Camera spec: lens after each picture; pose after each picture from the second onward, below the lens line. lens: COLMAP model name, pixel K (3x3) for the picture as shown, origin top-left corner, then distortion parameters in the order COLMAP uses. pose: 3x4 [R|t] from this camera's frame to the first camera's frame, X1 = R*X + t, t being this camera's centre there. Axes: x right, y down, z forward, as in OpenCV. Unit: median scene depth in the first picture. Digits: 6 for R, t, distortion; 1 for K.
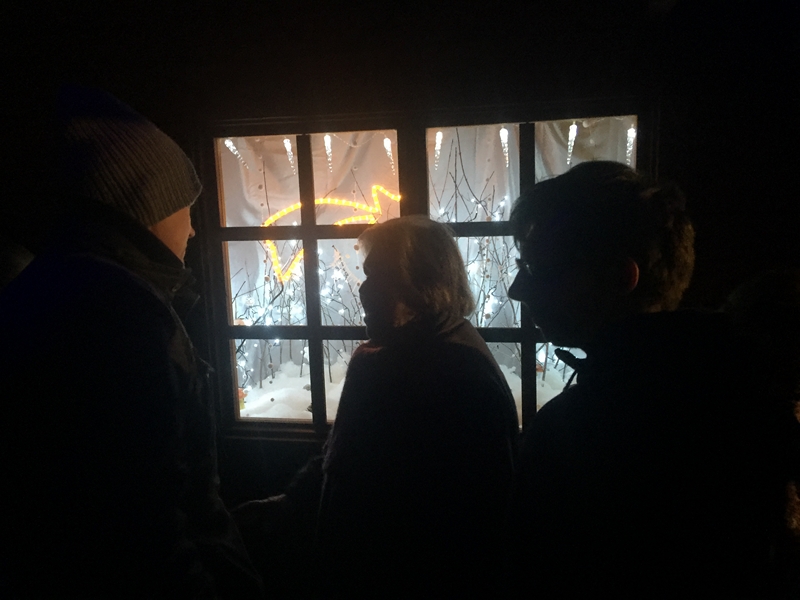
lens RADIAL K [[672.9, 0, 399.8], [0, 672.9, 296.6], [0, 0, 1]] dist [-0.011961, -0.017352]
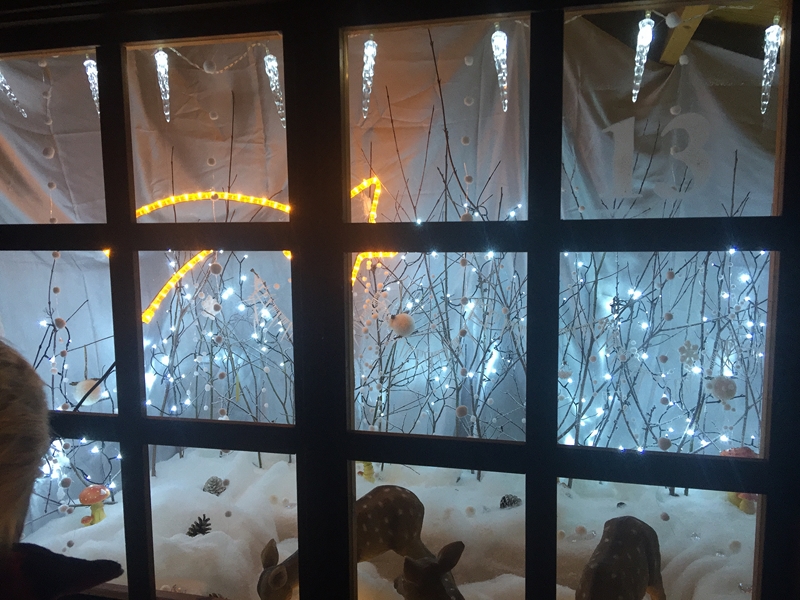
lens RADIAL K [[672.9, 0, 401.1], [0, 672.9, 304.2], [0, 0, 1]] dist [-0.011961, -0.017352]
pose [[0.998896, 0.028994, -0.036962, 0.099720], [-0.030348, 0.998868, -0.036631, -0.030984], [0.035858, 0.037712, 0.998645, 0.483995]]
